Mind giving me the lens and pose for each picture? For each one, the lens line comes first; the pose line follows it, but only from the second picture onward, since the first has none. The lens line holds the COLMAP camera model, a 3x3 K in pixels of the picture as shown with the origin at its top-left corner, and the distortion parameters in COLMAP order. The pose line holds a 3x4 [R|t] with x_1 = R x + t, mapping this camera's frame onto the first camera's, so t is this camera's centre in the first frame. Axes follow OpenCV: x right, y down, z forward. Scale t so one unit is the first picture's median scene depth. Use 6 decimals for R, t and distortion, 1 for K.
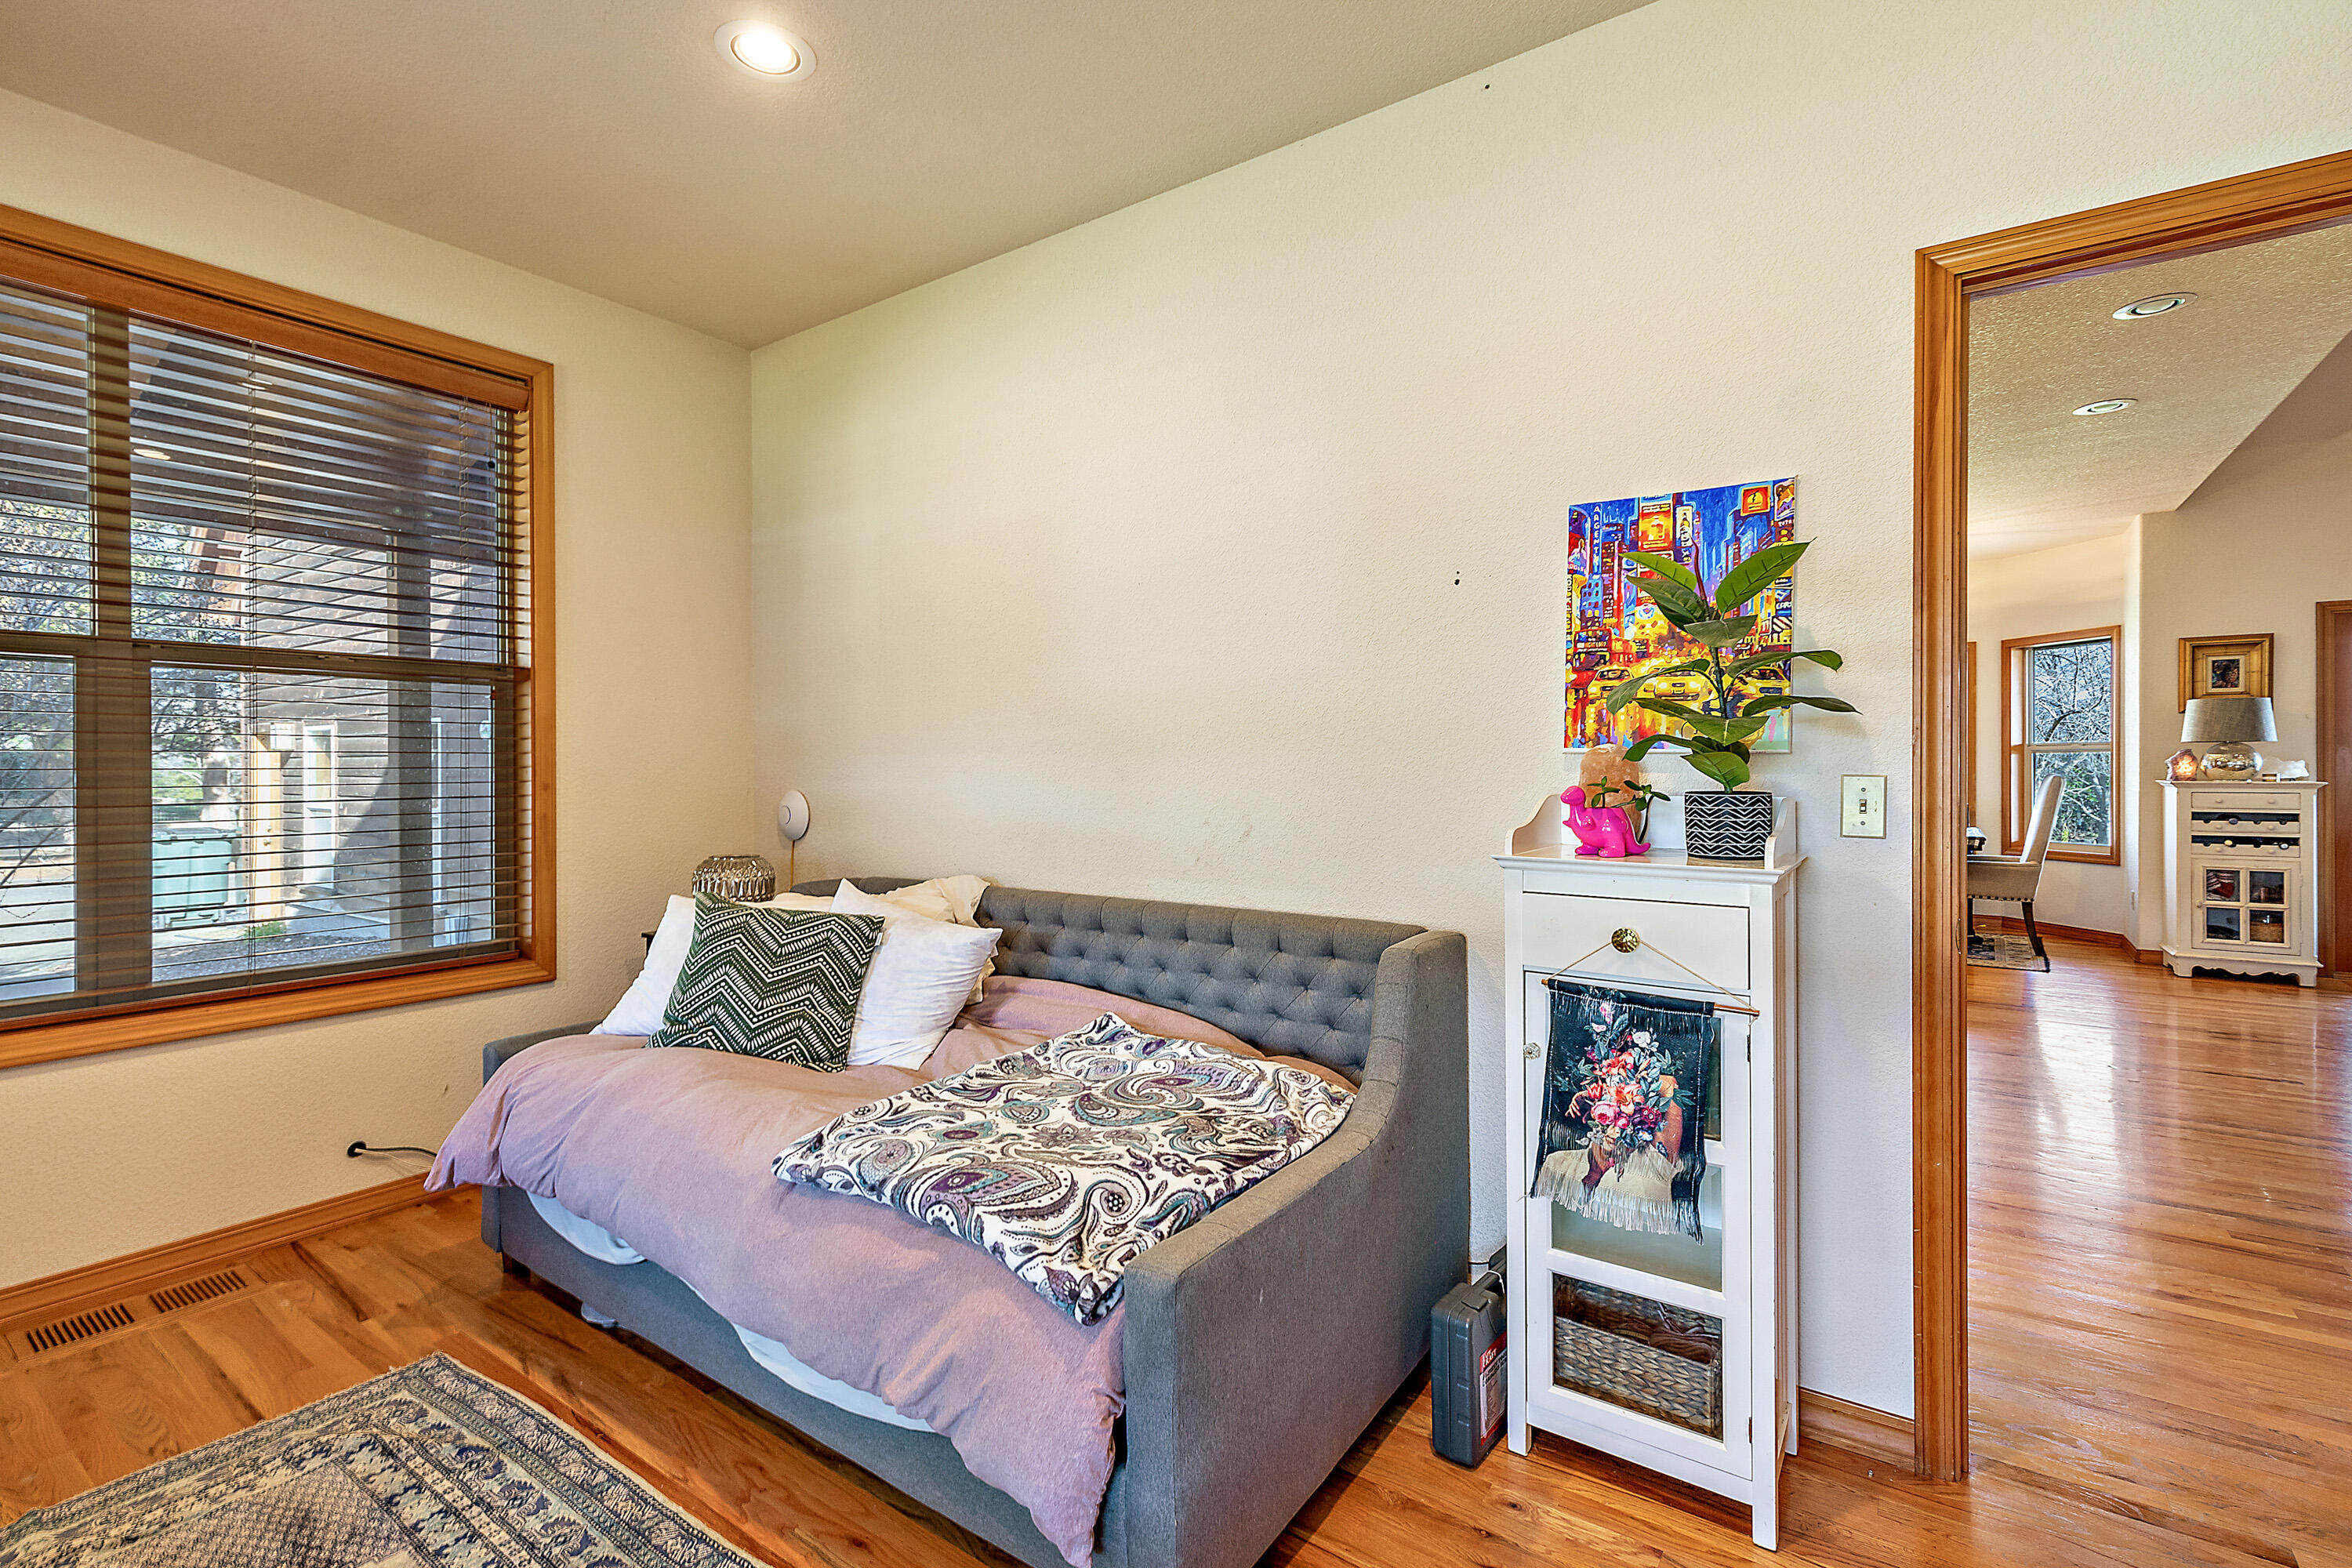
lens RADIAL K [[1067.1, 0, 1185.9], [0, 1067.1, 776.0], [0, 0, 1]] dist [0.005822, -0.000875]
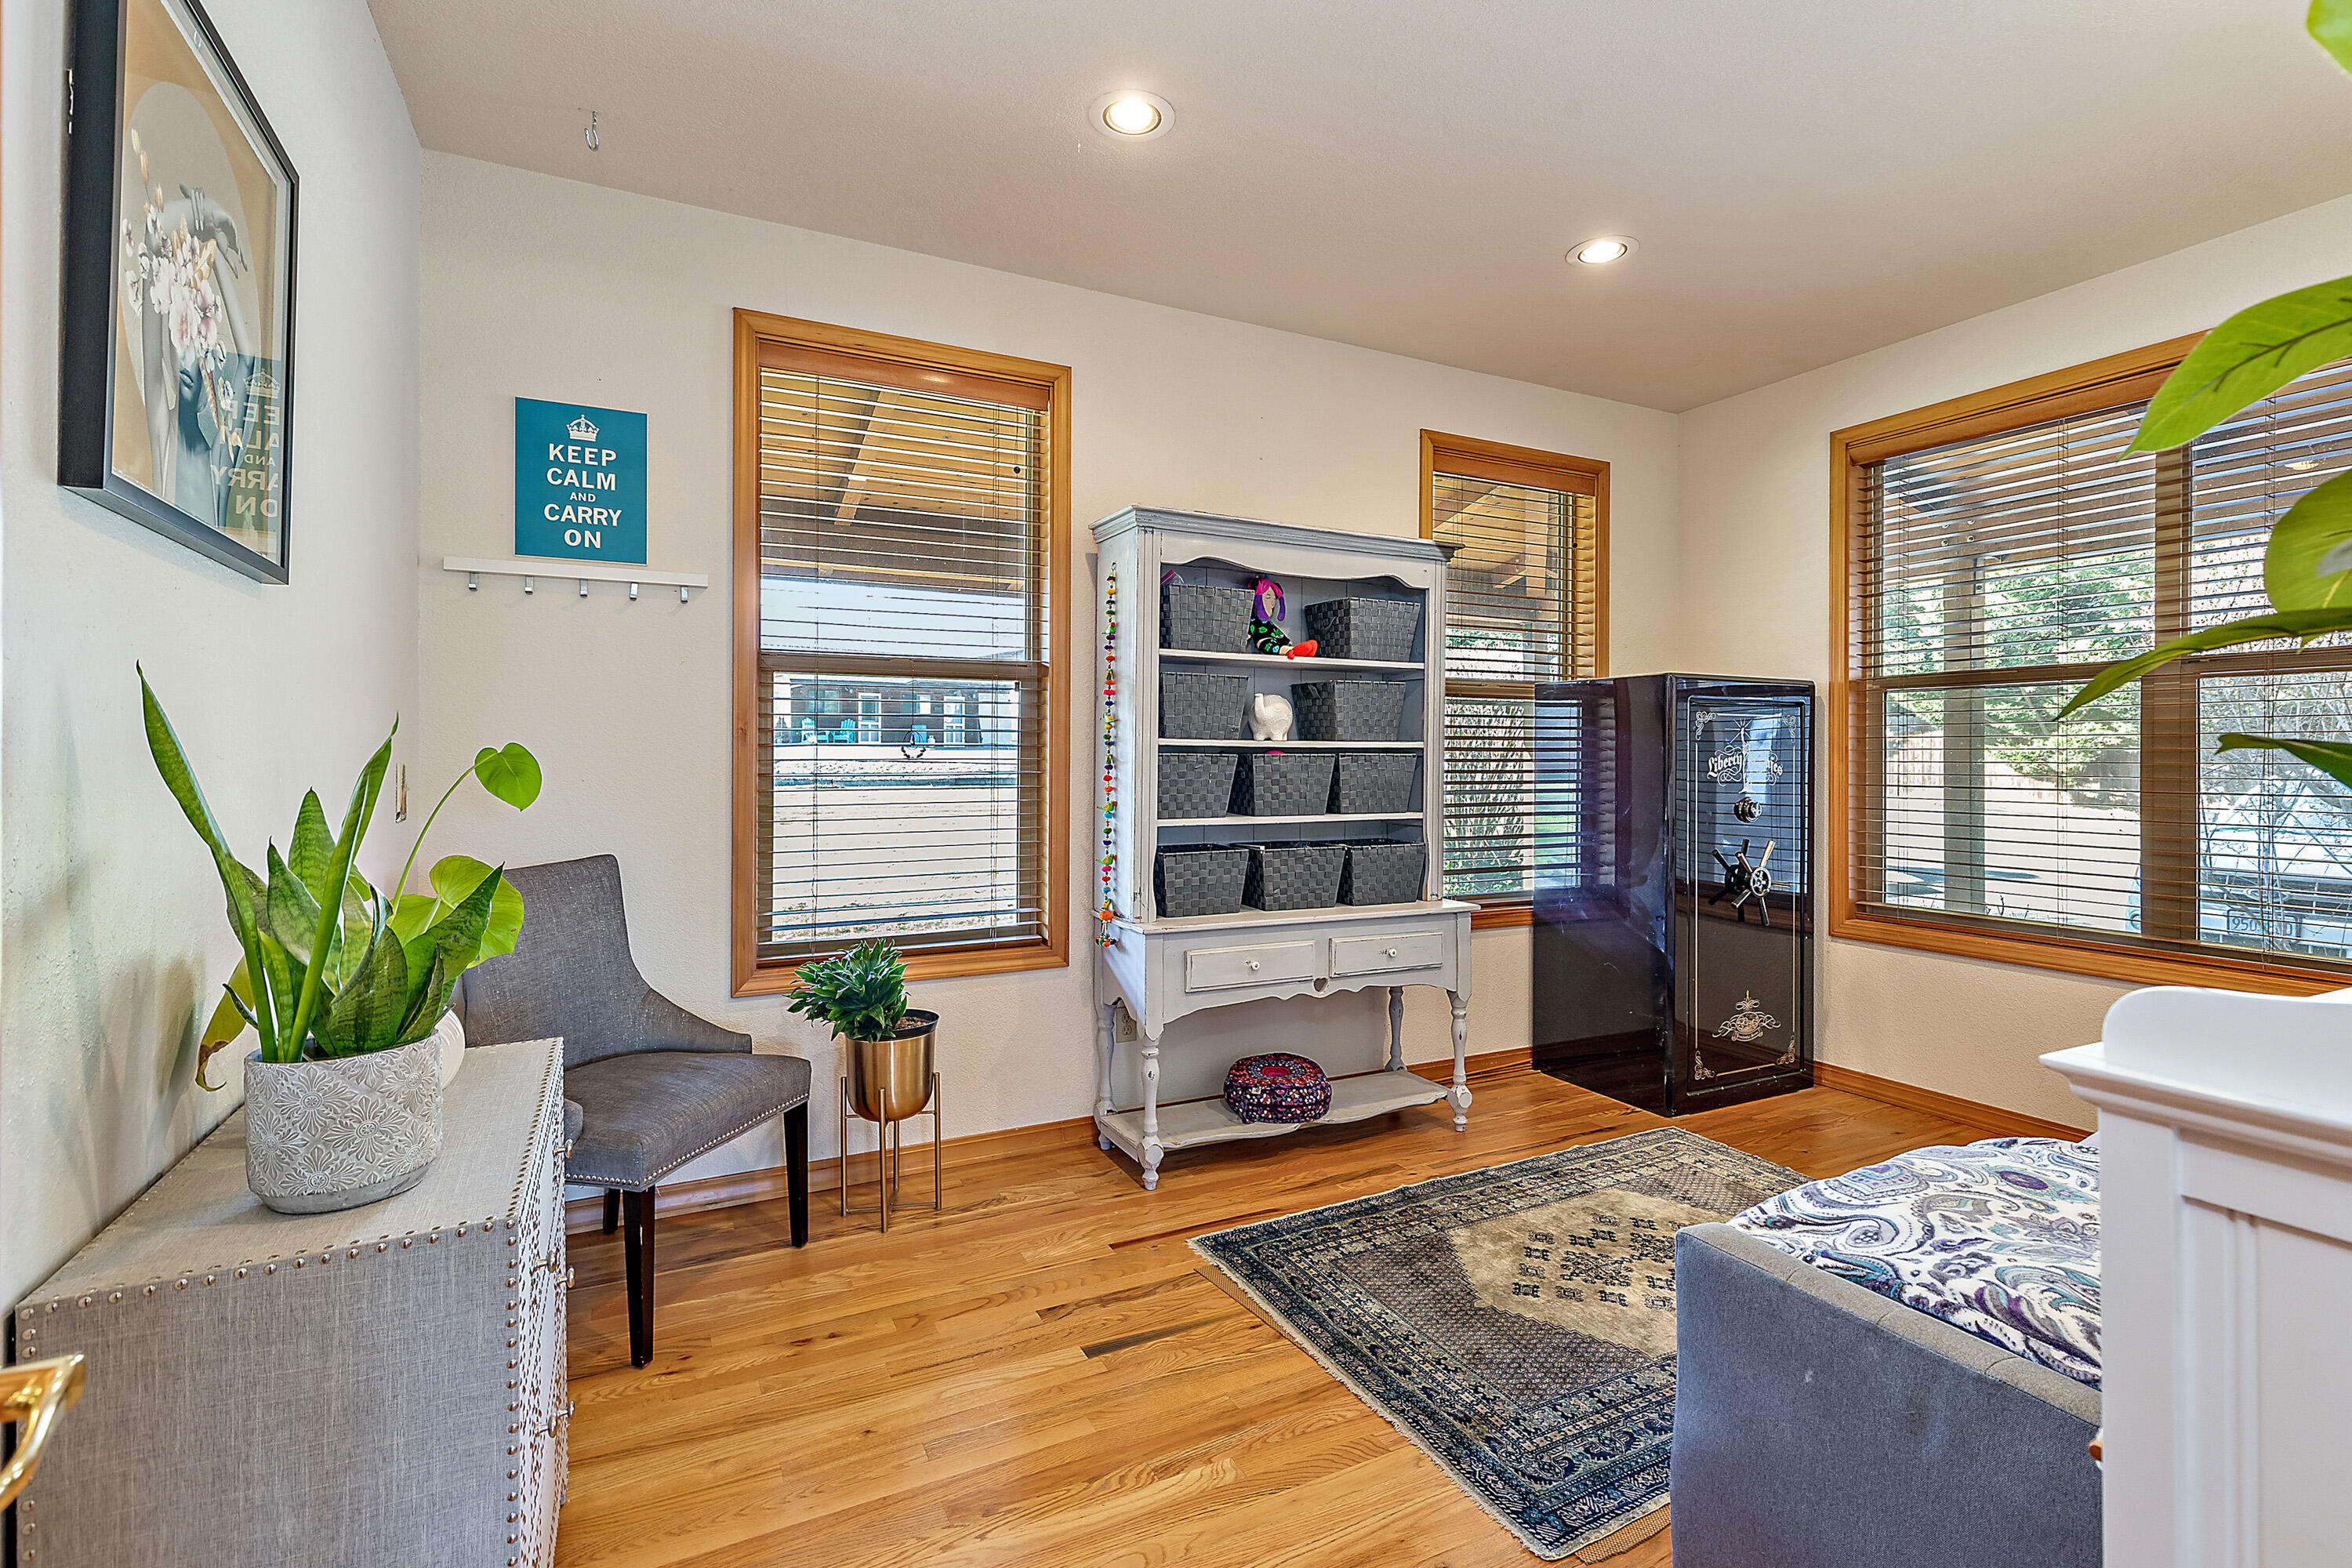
lens RADIAL K [[1067.1, 0, 1179.9], [0, 1067.1, 762.5], [0, 0, 1]] dist [0.005822, -0.000875]
pose [[-0.472651, 0.006724, -0.881224, 0.946311], [-0.010526, 0.999856, 0.013275, -0.016895], [0.881187, 0.015551, -0.472512, 0.836163]]
